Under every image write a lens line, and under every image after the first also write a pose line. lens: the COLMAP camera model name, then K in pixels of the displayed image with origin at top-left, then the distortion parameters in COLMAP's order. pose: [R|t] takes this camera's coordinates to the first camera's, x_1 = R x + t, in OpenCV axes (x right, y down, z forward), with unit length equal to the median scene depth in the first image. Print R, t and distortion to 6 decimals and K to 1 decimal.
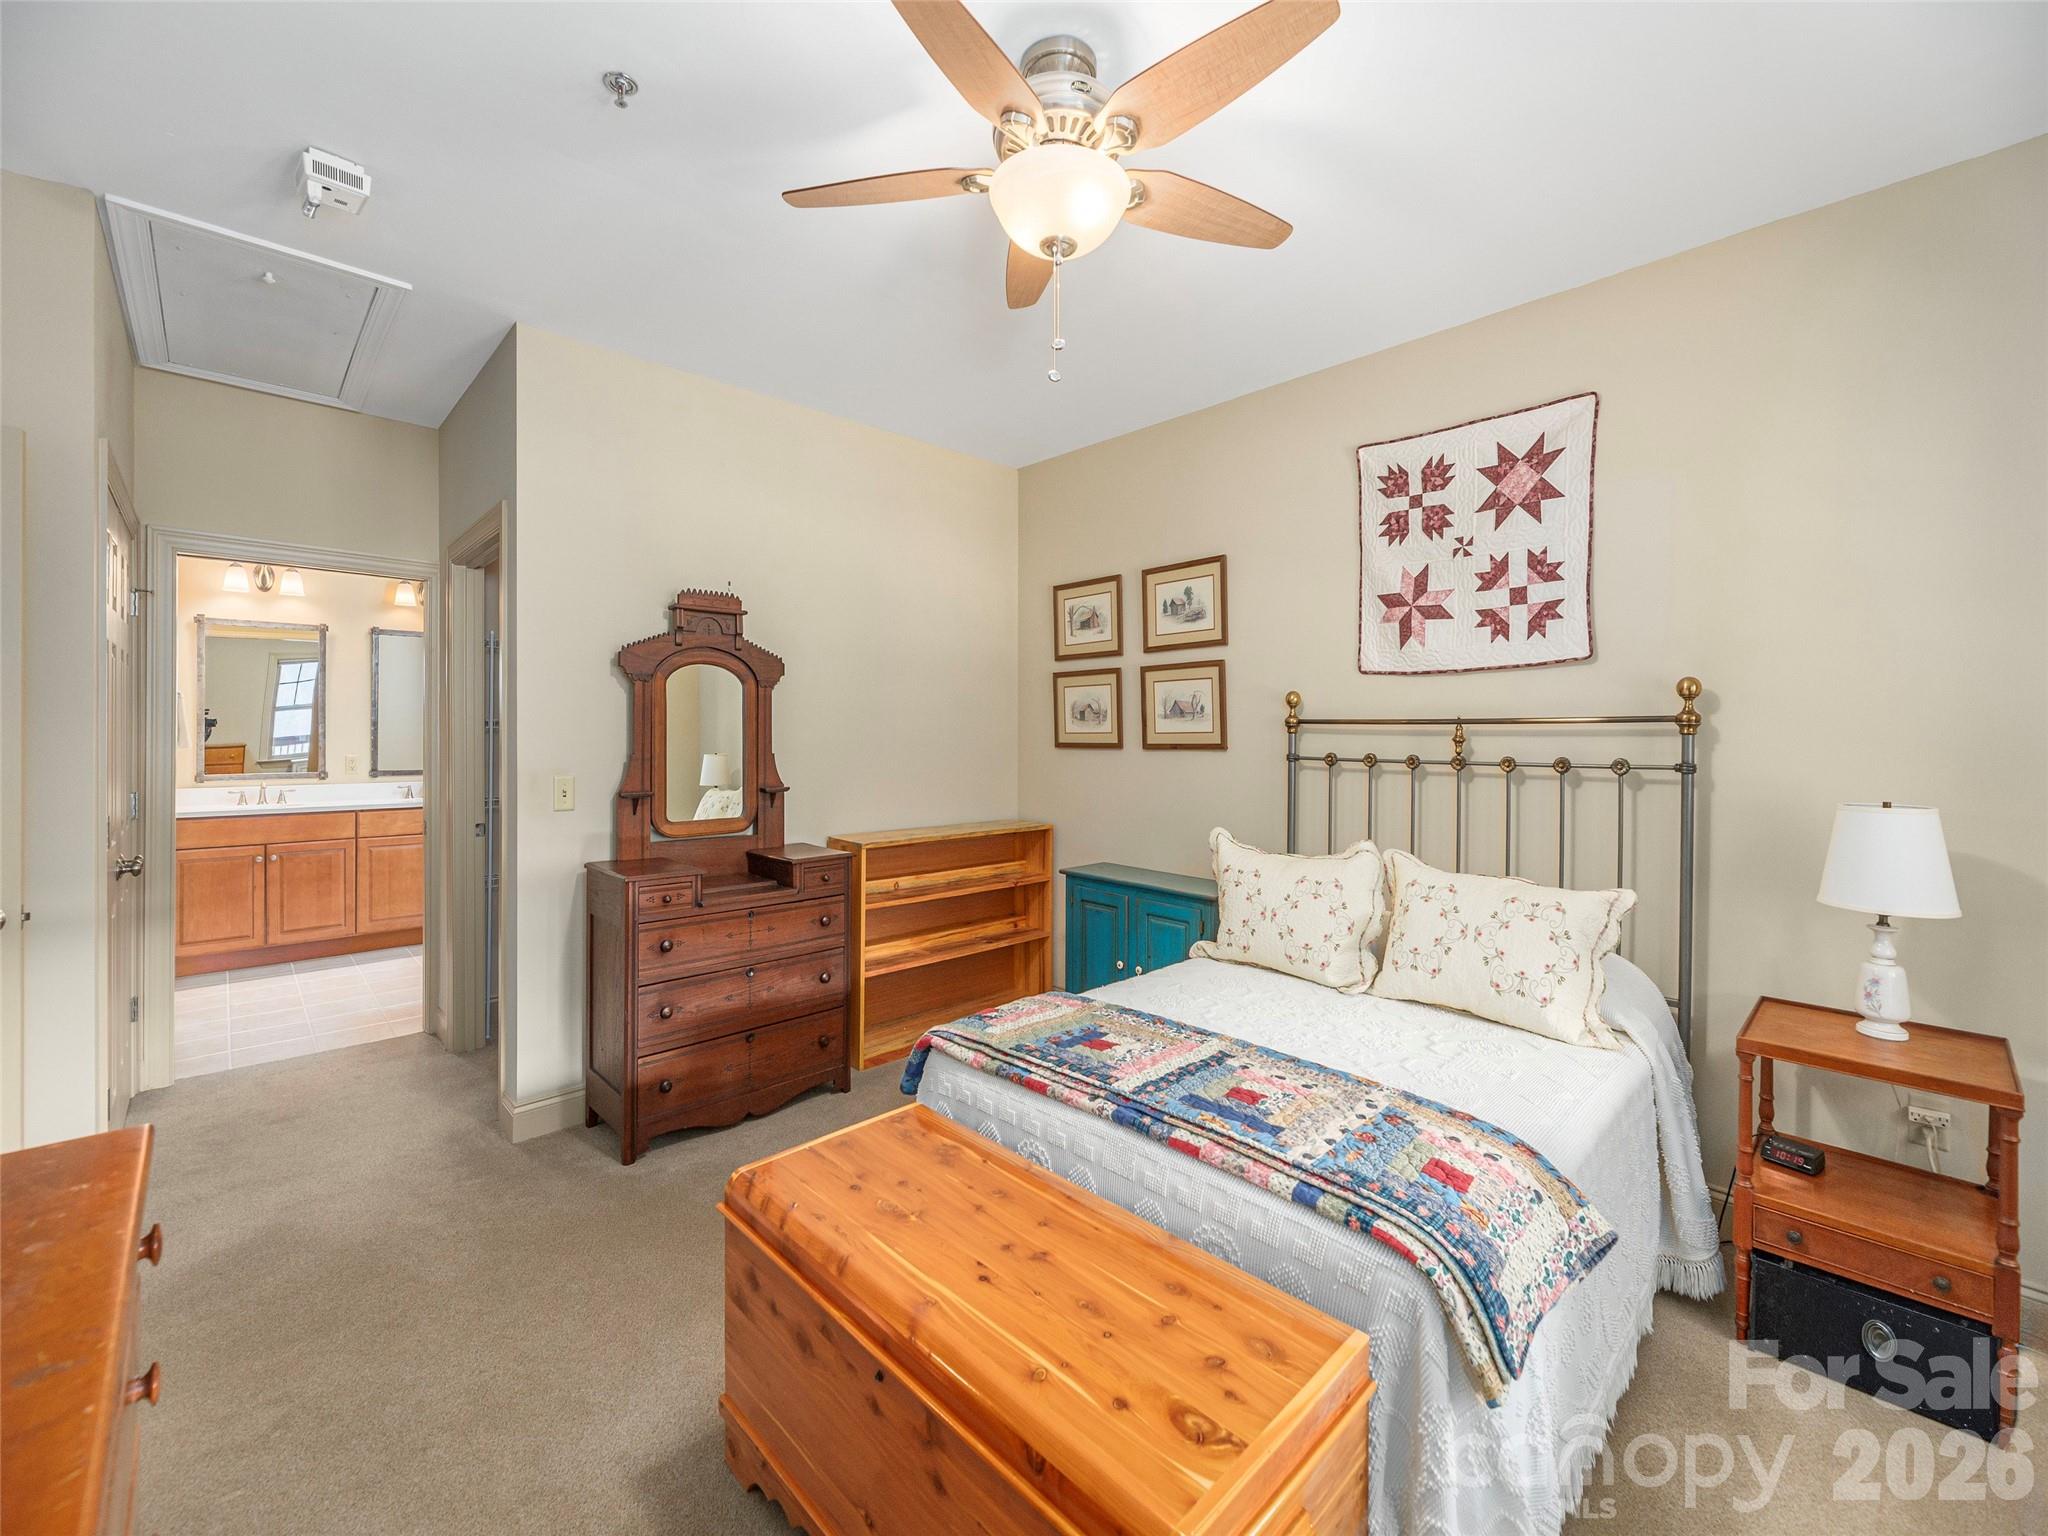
lens RADIAL K [[838.9, 0, 1026.3], [0, 838.9, 731.8], [0, 0, 1]] dist [-0.001392, -0.000788]
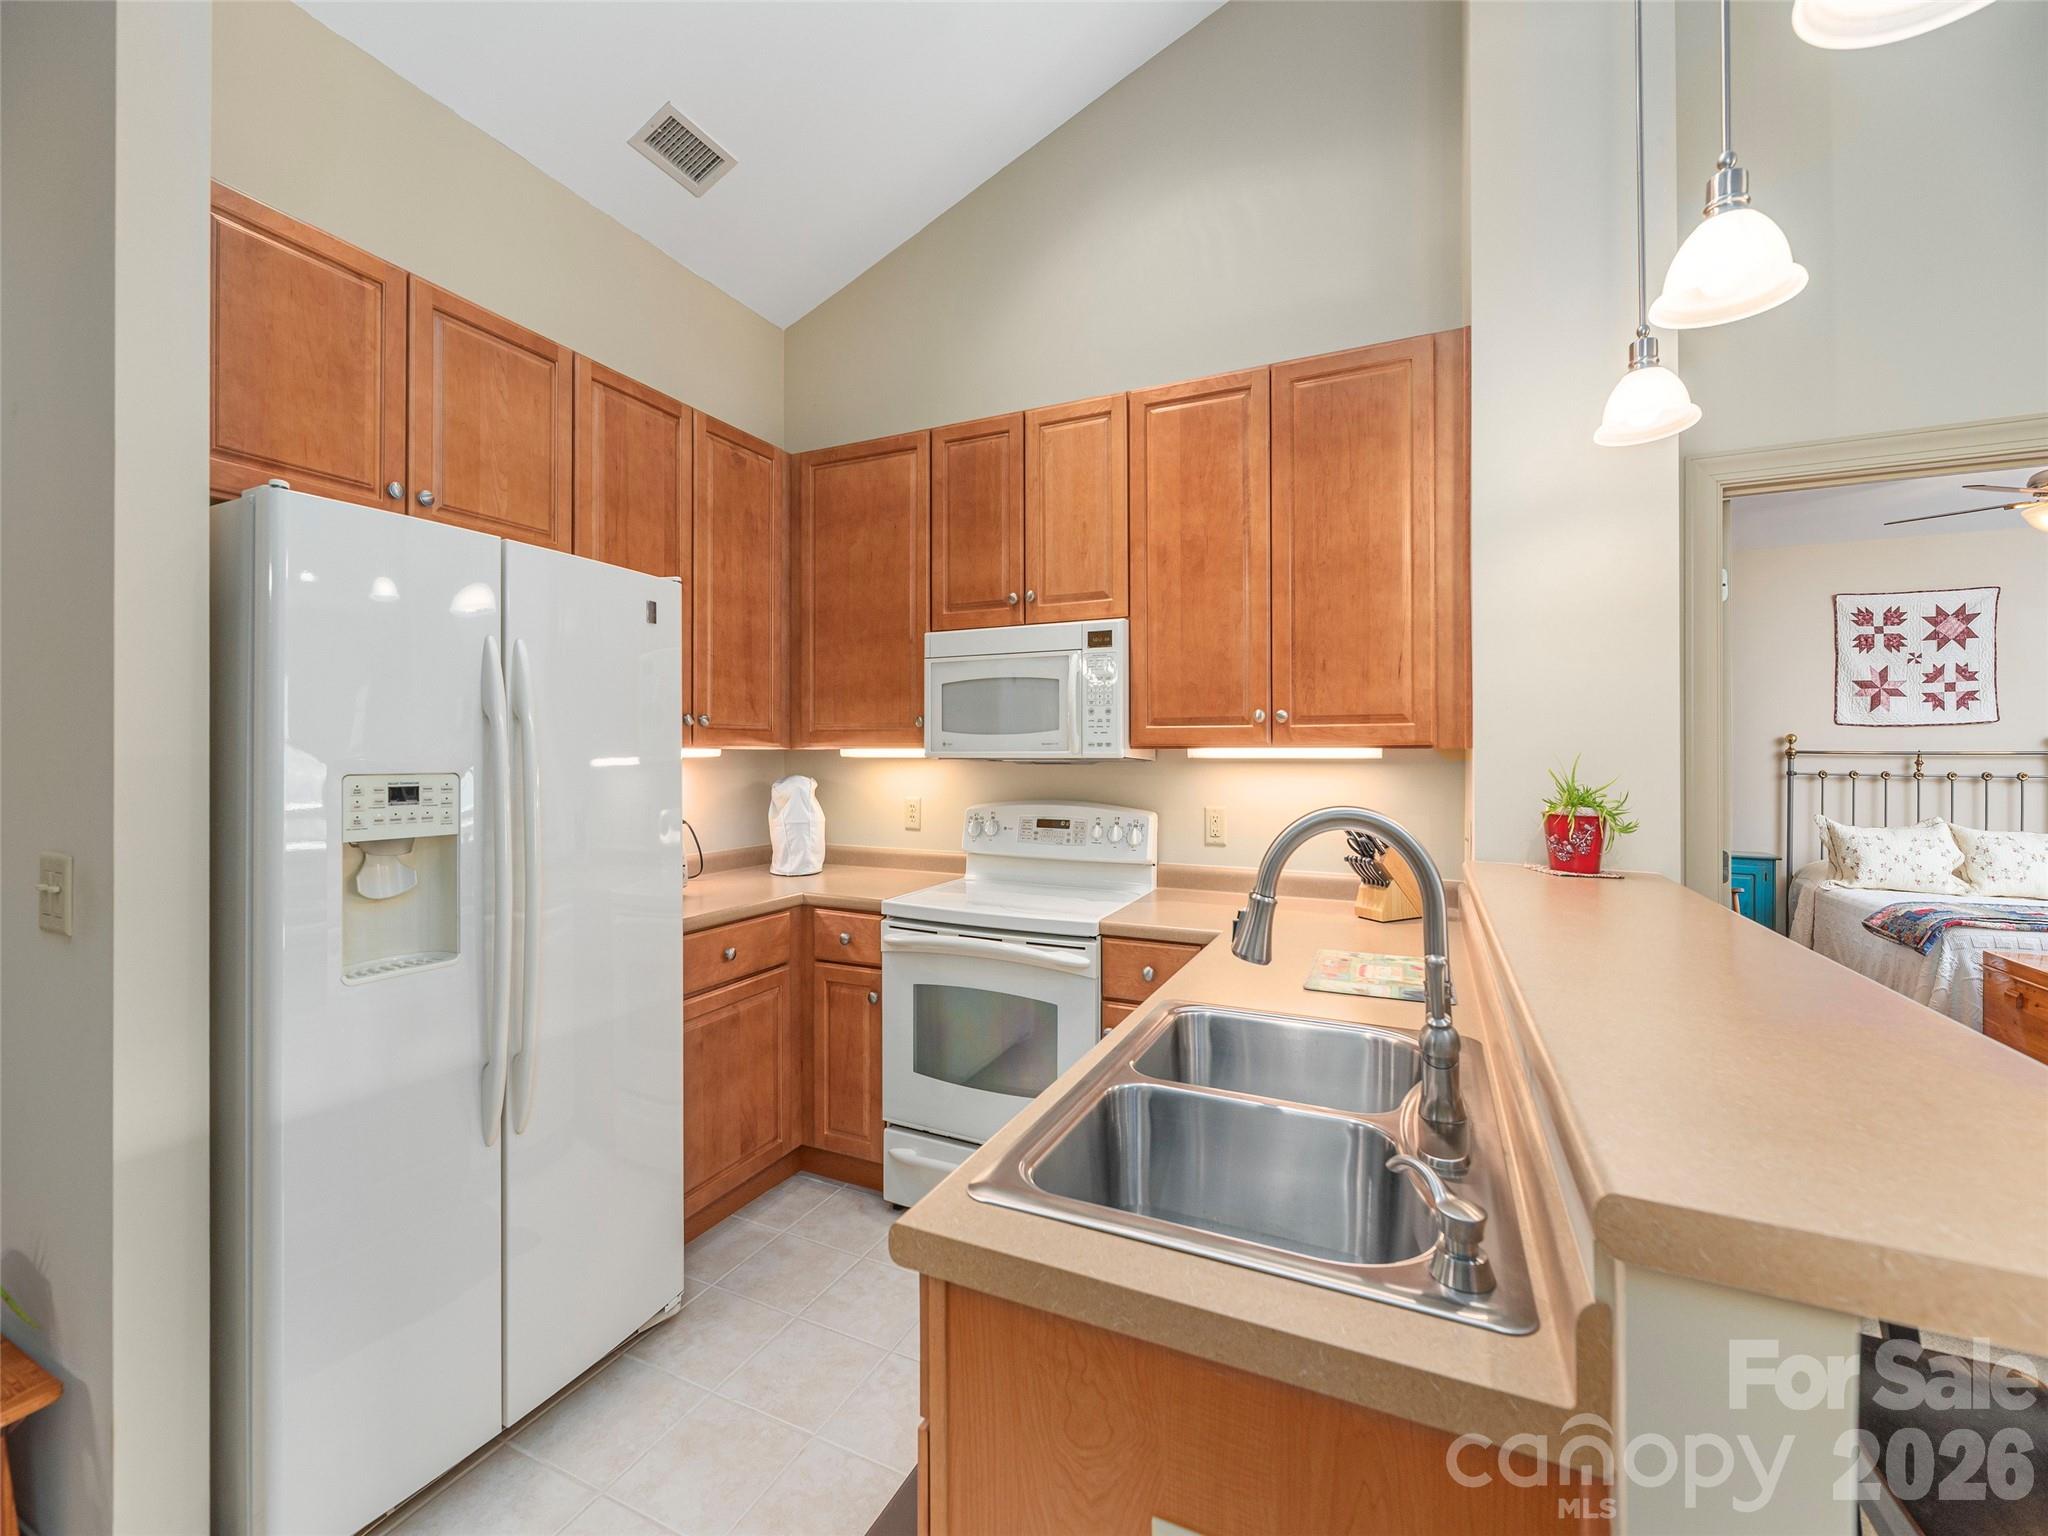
lens RADIAL K [[838.9, 0, 1019.5], [0, 838.9, 753.2], [0, 0, 1]] dist [-0.001392, -0.000788]
pose [[0.932673, -0.002512, 0.360715, -1.953541], [0.001512, 0.999994, 0.003055, -0.020174], [-0.360721, -0.002304, 0.932671, -0.006164]]
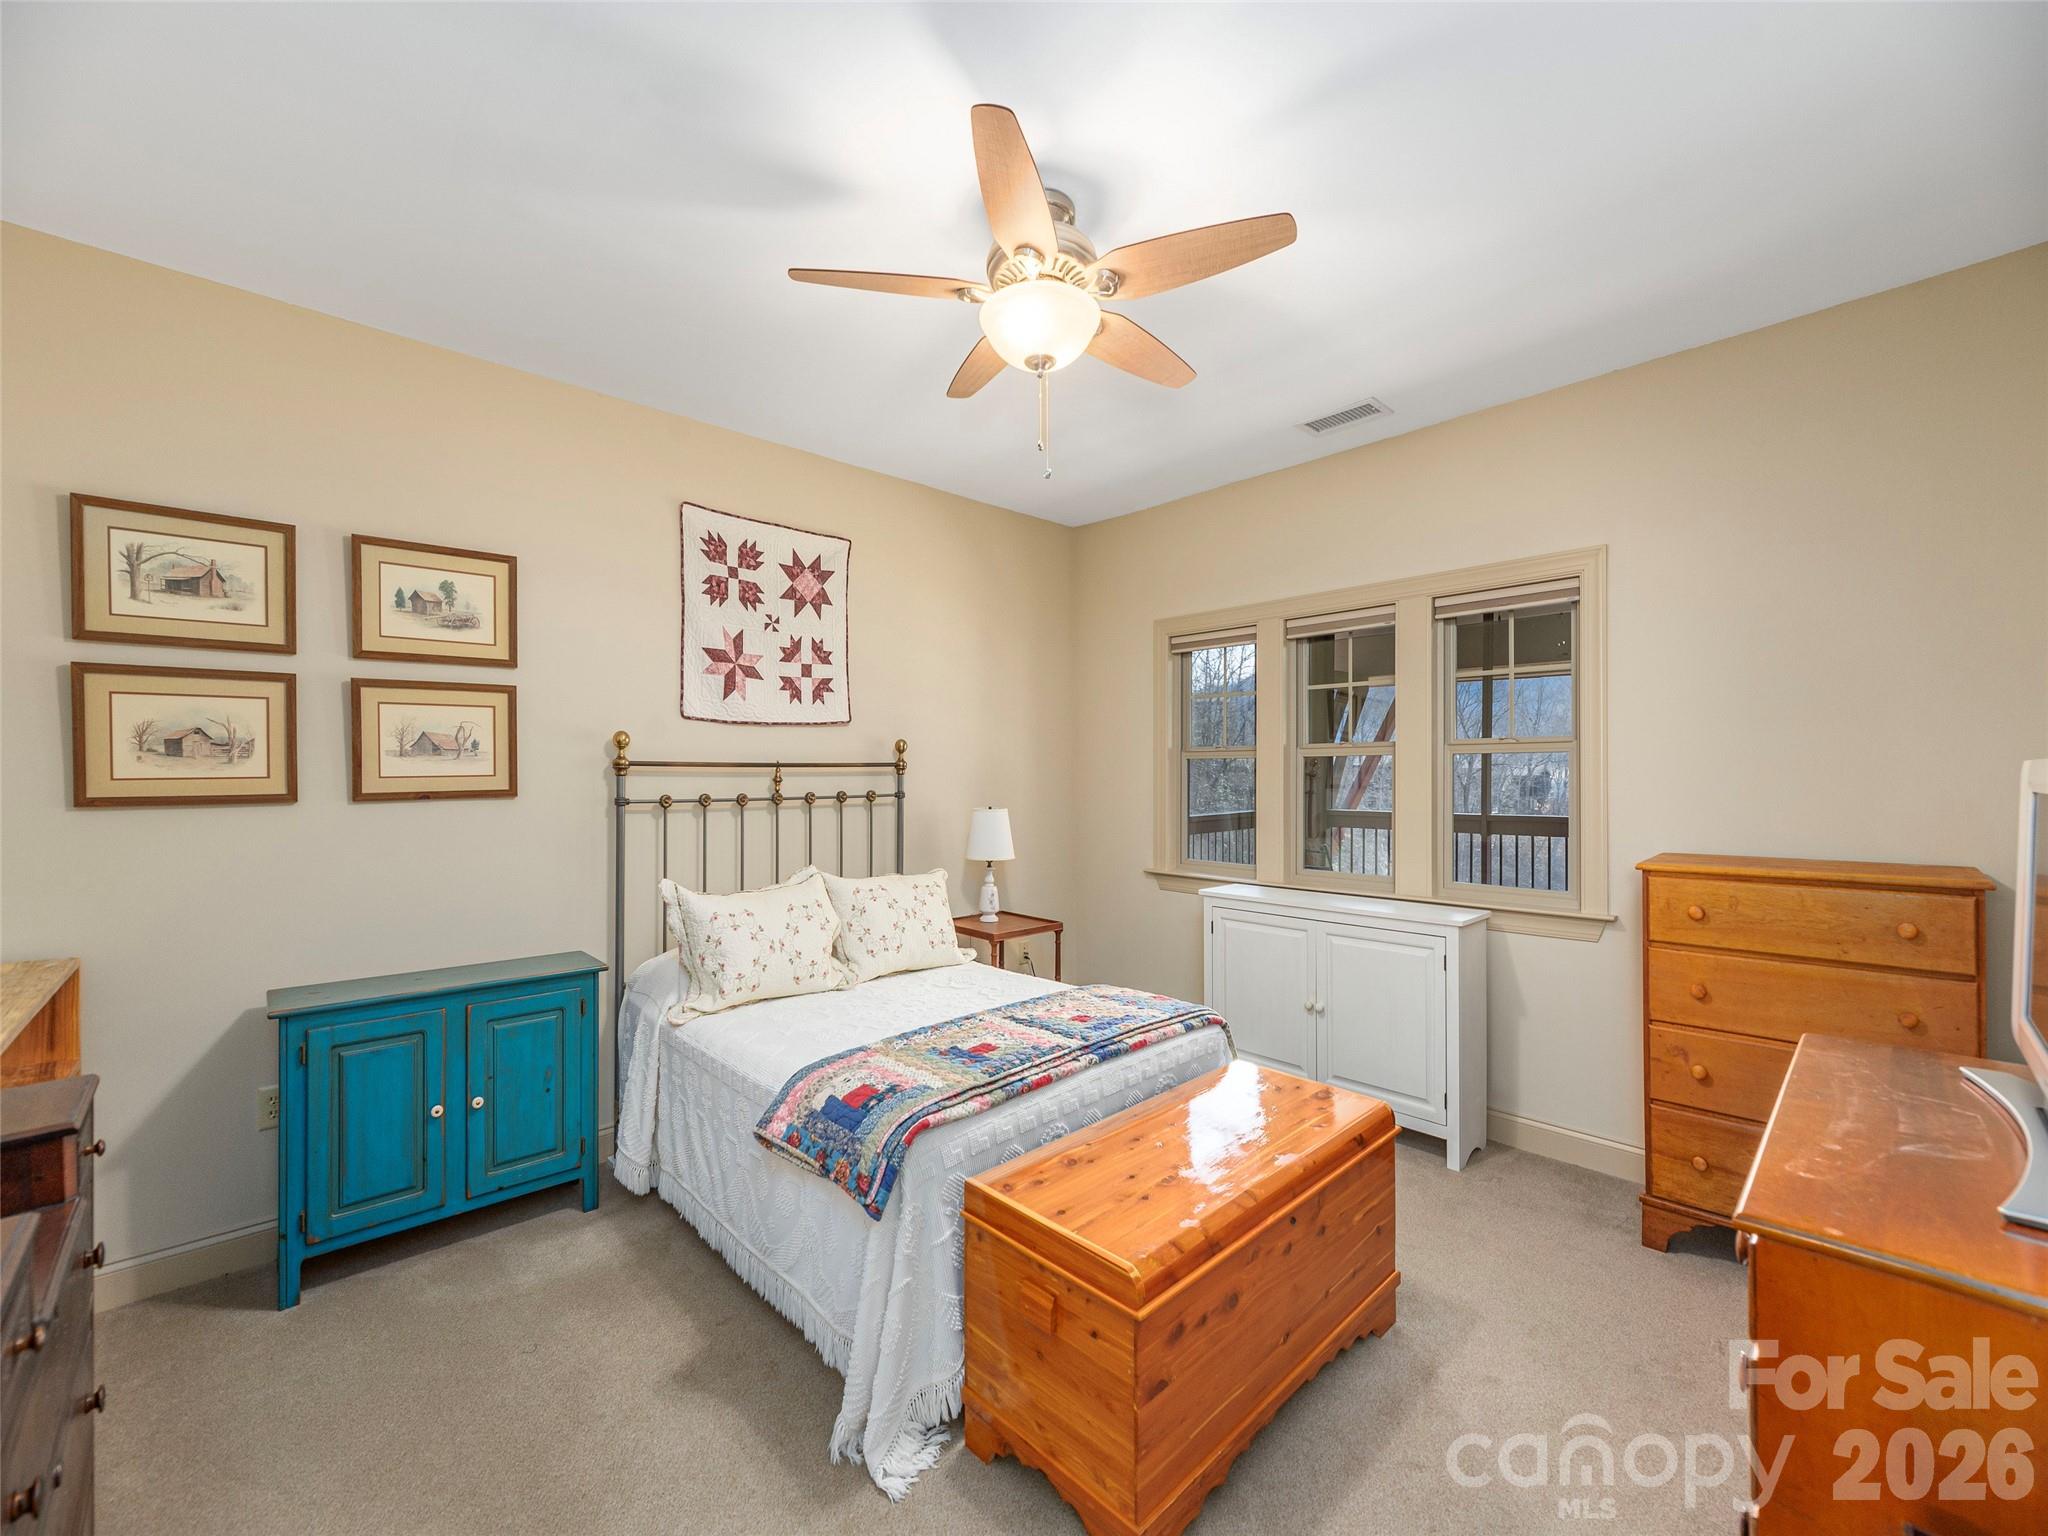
lens RADIAL K [[838.9, 0, 1008.5], [0, 838.9, 765.9], [0, 0, 1]] dist [-0.001392, -0.000788]
pose [[0.019707, 0.004423, 0.999796, -0.694193], [0.002906, 0.999986, -0.004481, -0.004123], [-0.999802, 0.002993, 0.019694, 0.620627]]
